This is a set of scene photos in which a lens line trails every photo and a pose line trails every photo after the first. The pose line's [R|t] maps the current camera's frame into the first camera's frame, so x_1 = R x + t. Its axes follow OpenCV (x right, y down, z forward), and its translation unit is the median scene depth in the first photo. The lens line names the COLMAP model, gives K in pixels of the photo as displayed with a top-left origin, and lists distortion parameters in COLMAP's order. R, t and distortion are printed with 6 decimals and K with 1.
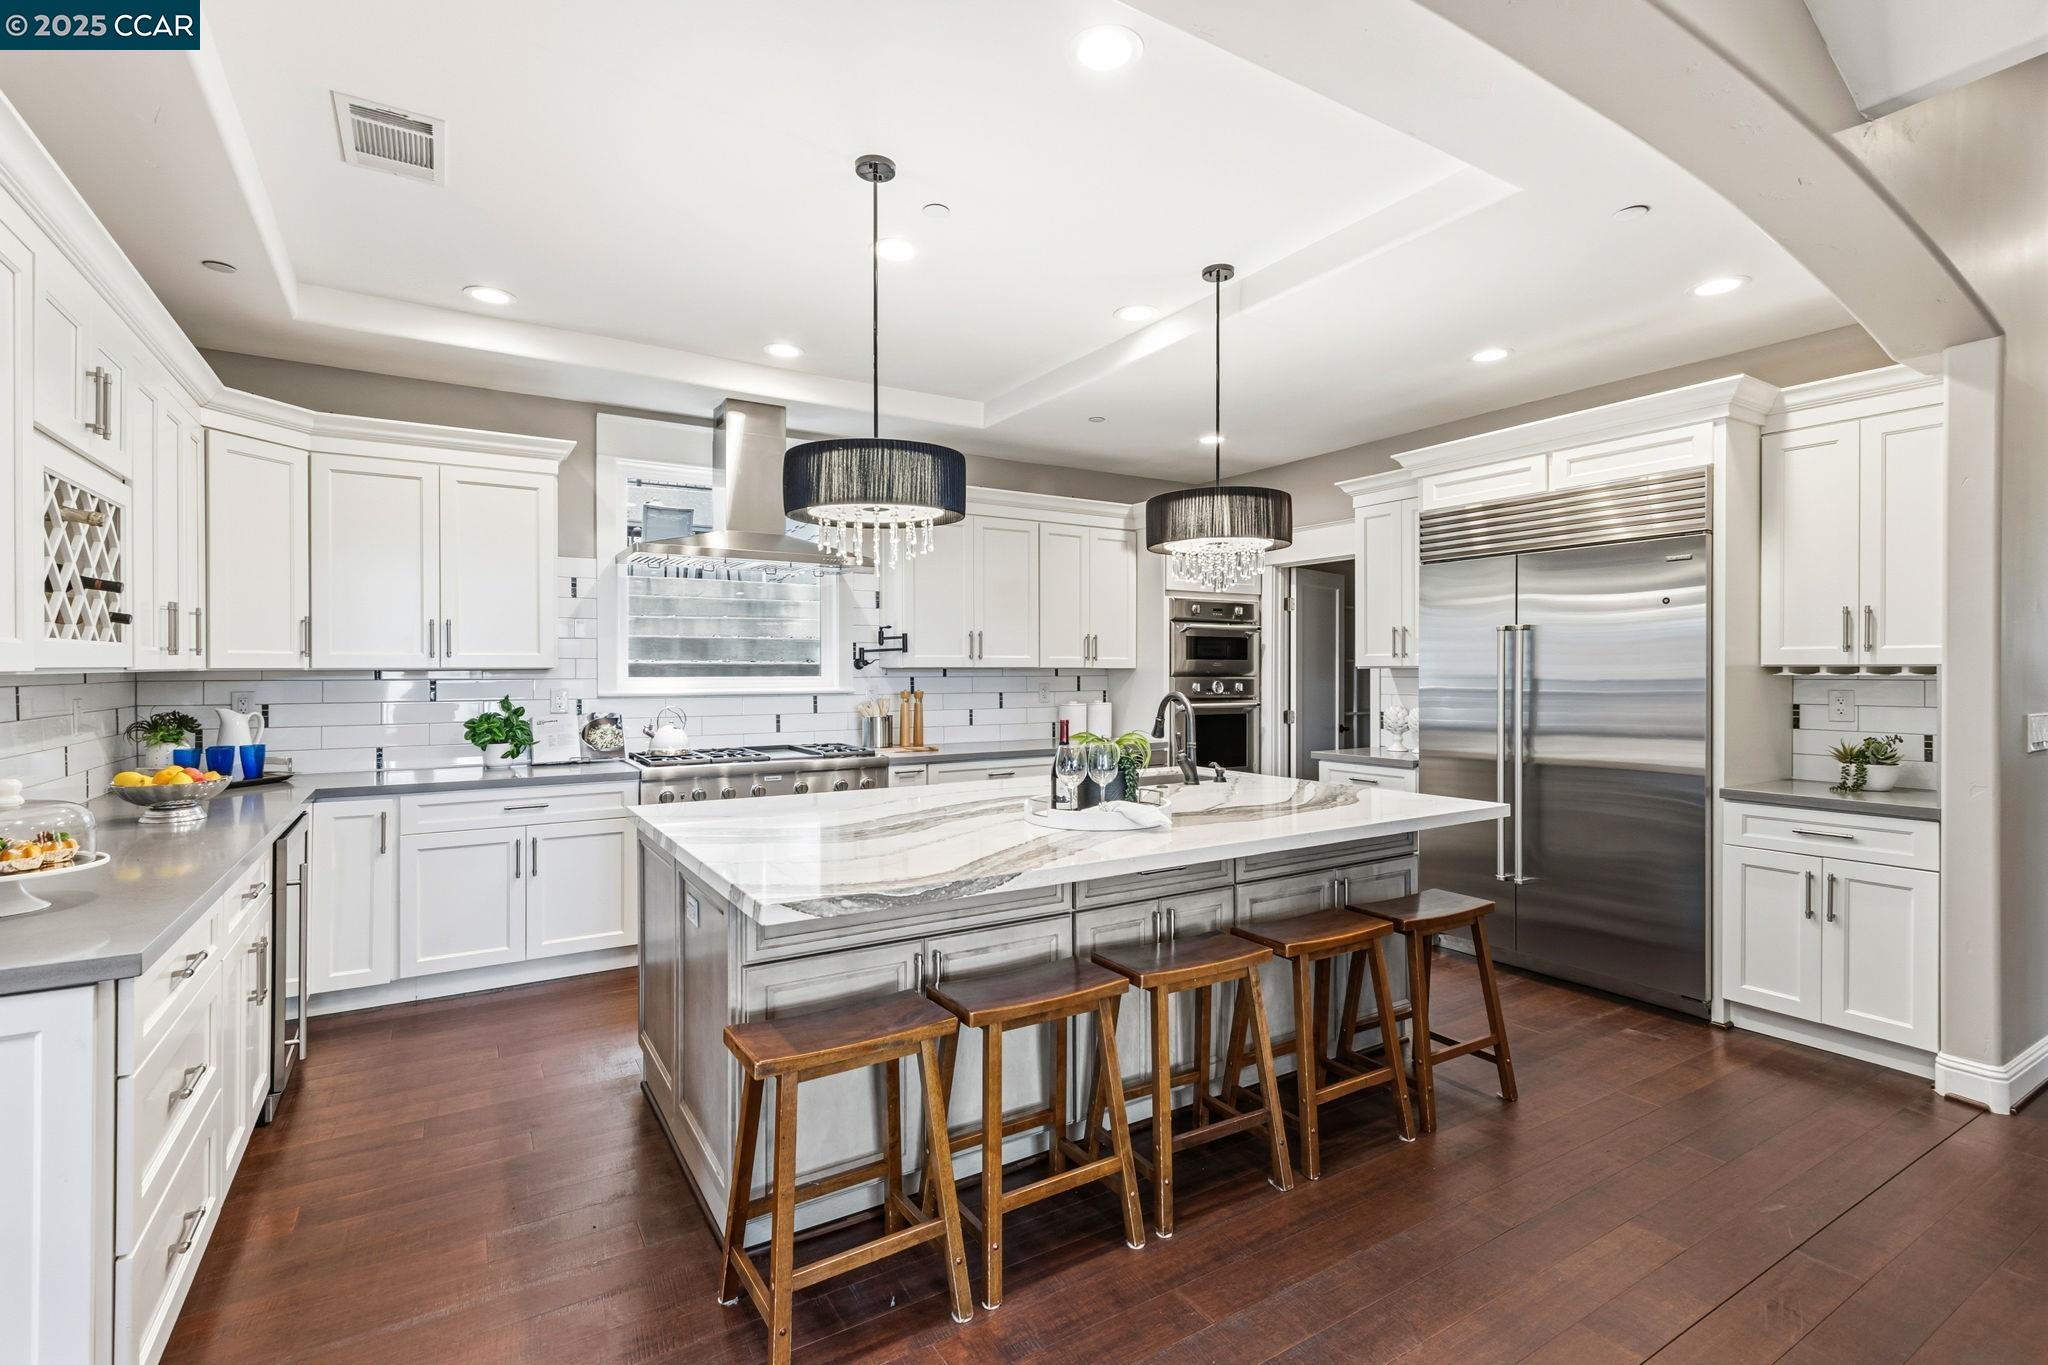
lens RADIAL K [[944.4, 0, 1031.4], [0, 944.4, 677.5], [0, 0, 1]] dist [0.017702, -0.000405]
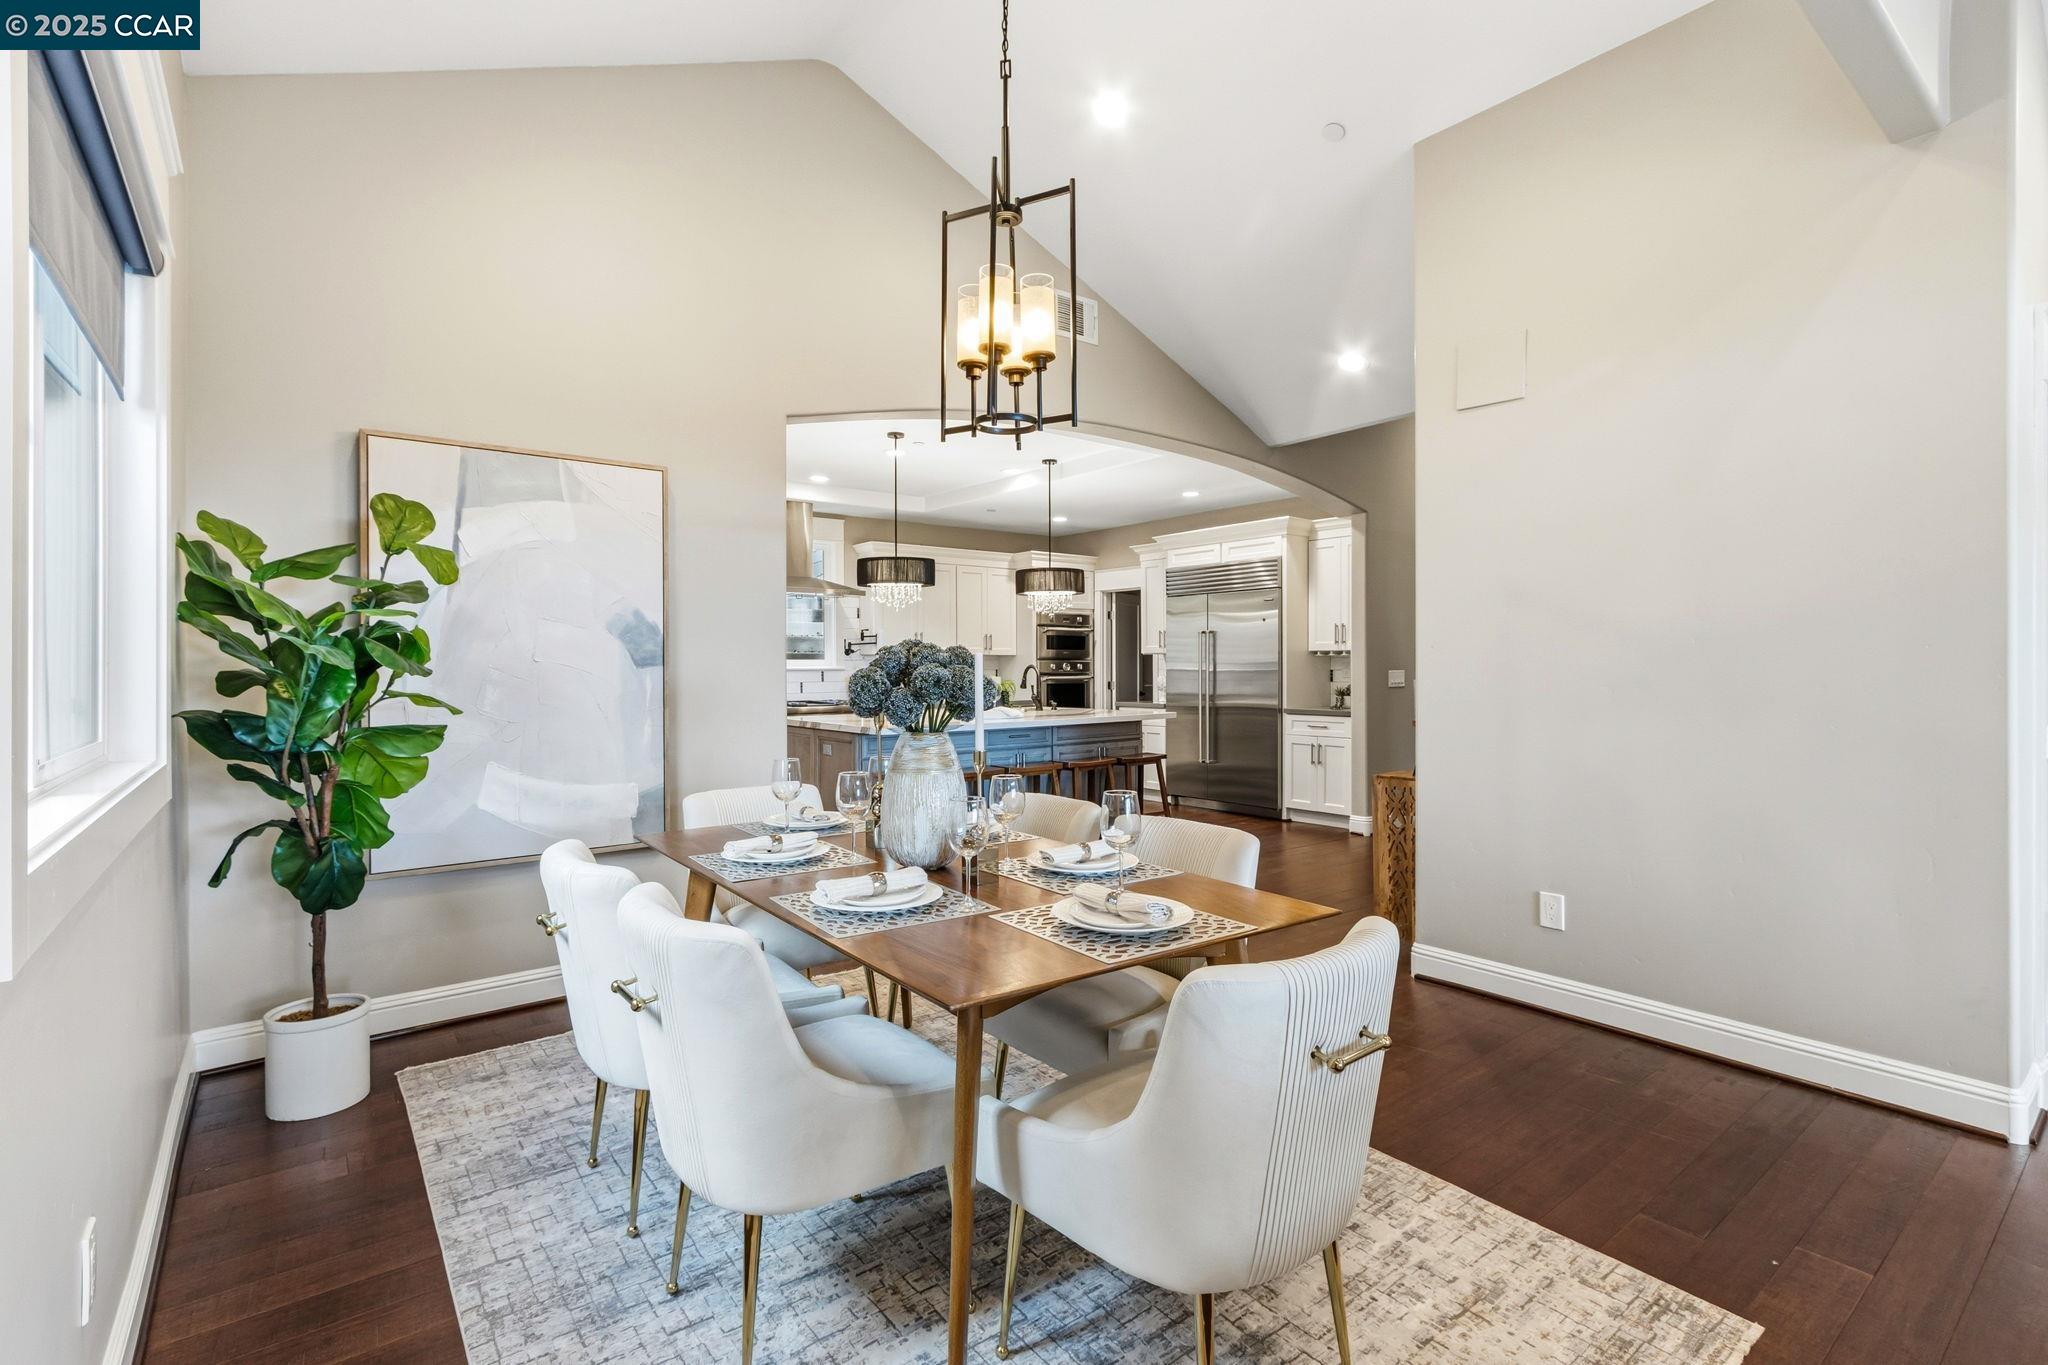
lens RADIAL K [[944.4, 0, 1029.6], [0, 944.4, 675.5], [0, 0, 1]] dist [0.017702, -0.000405]
pose [[0.994006, -0.003729, 0.109263, -0.053024], [0.003398, 0.999989, 0.003216, 0.024774], [-0.109273, -0.002826, 0.994008, -0.753093]]
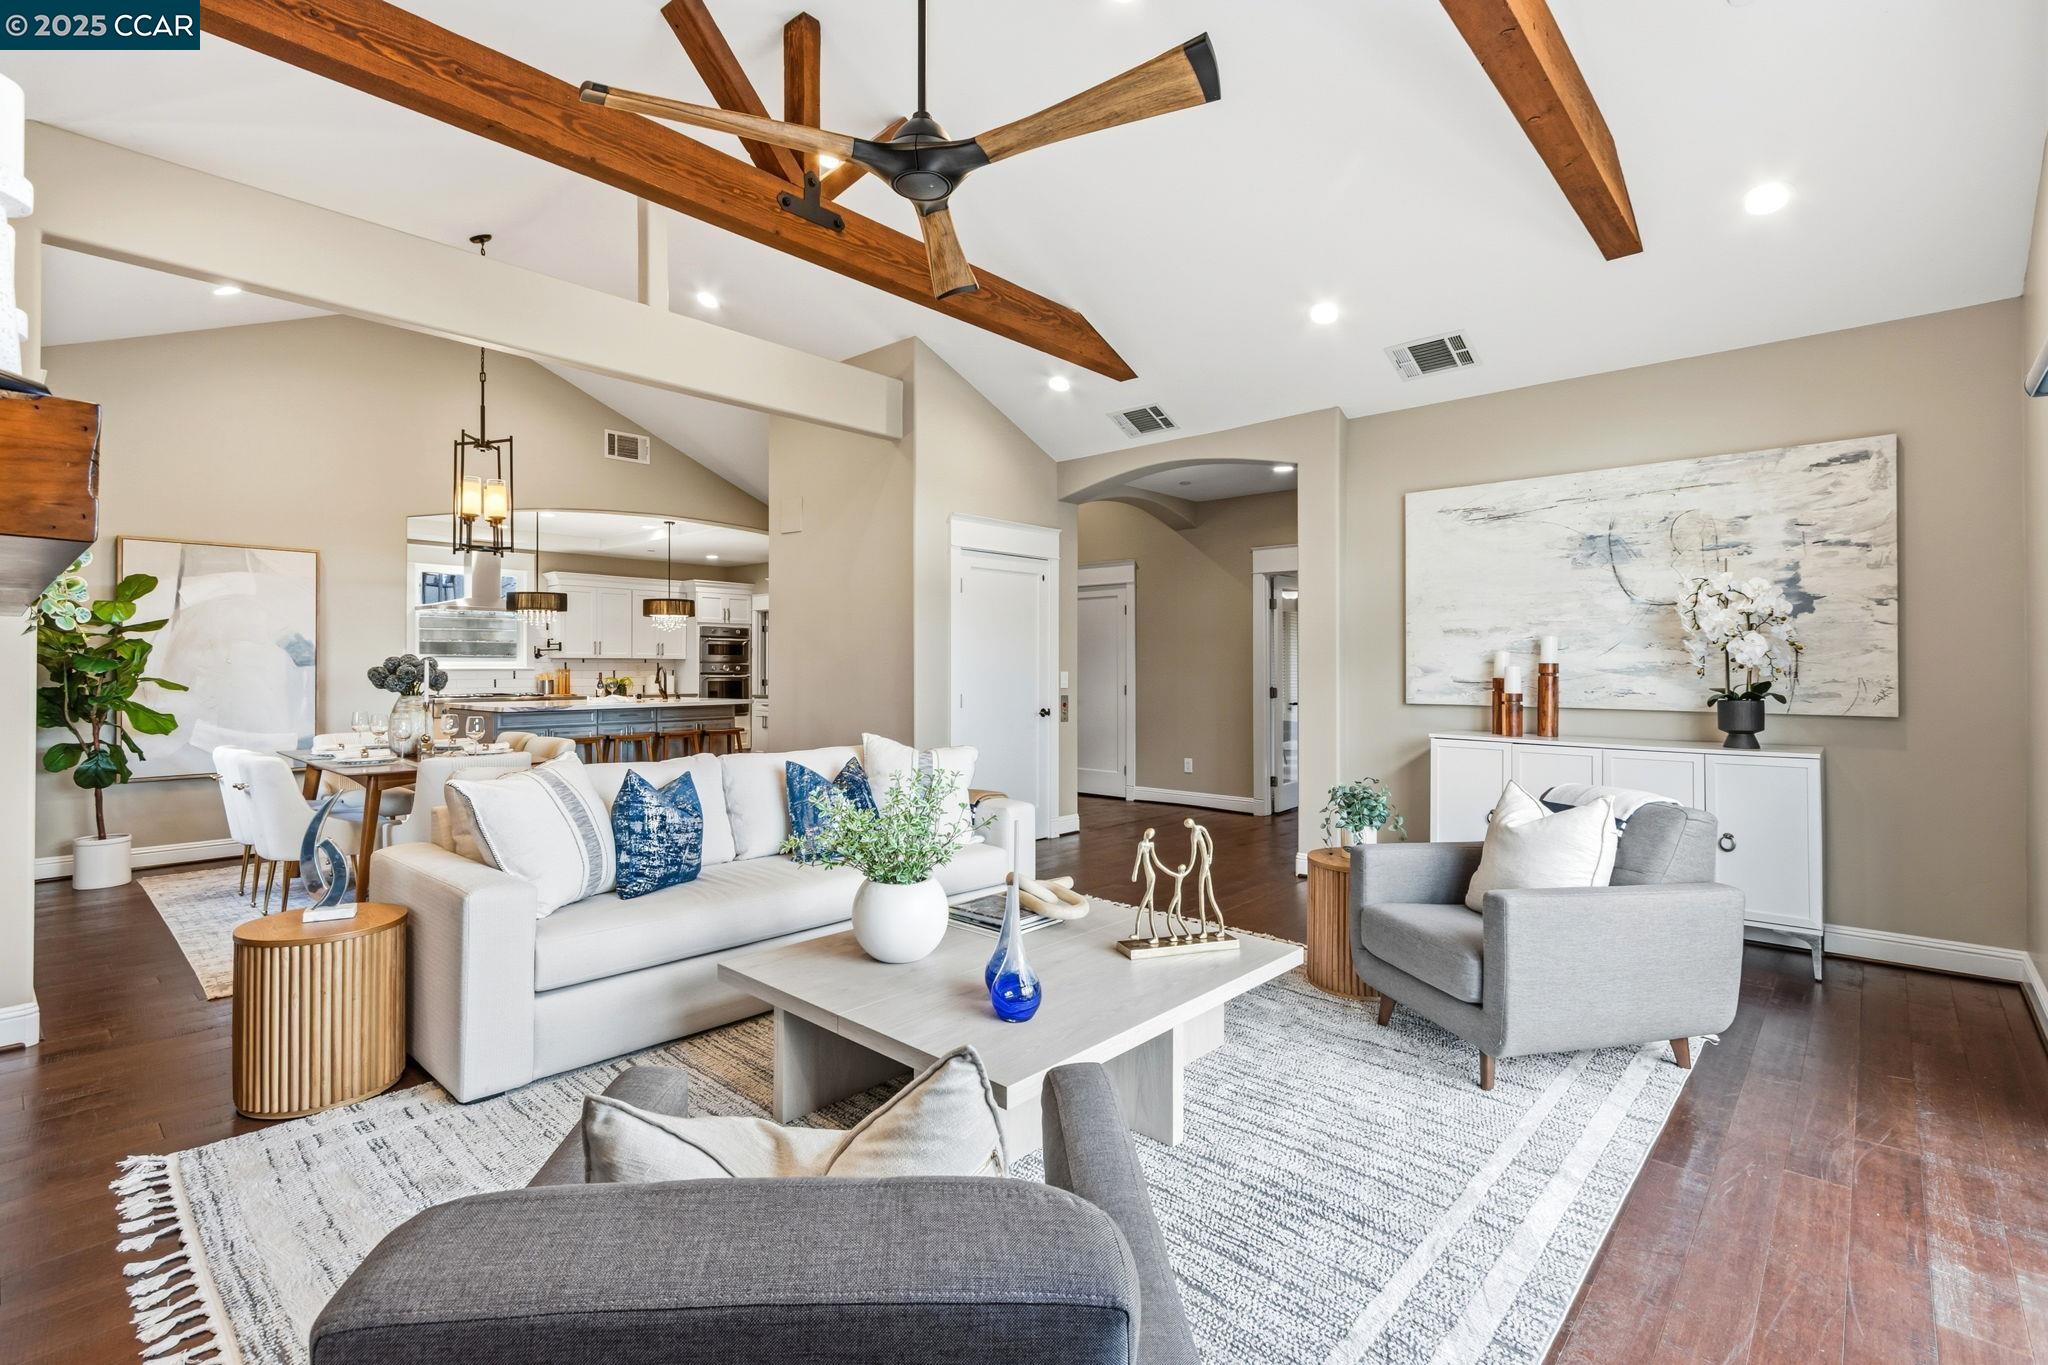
lens RADIAL K [[944.4, 0, 1031.7], [0, 944.4, 670.7], [0, 0, 1]] dist [0.017702, -0.000405]
pose [[0.961861, -0.000219, 0.273537, 0.341992], [0.001436, 0.999990, -0.004250, 0.032691], [-0.273533, 0.004481, 0.961852, -1.529783]]
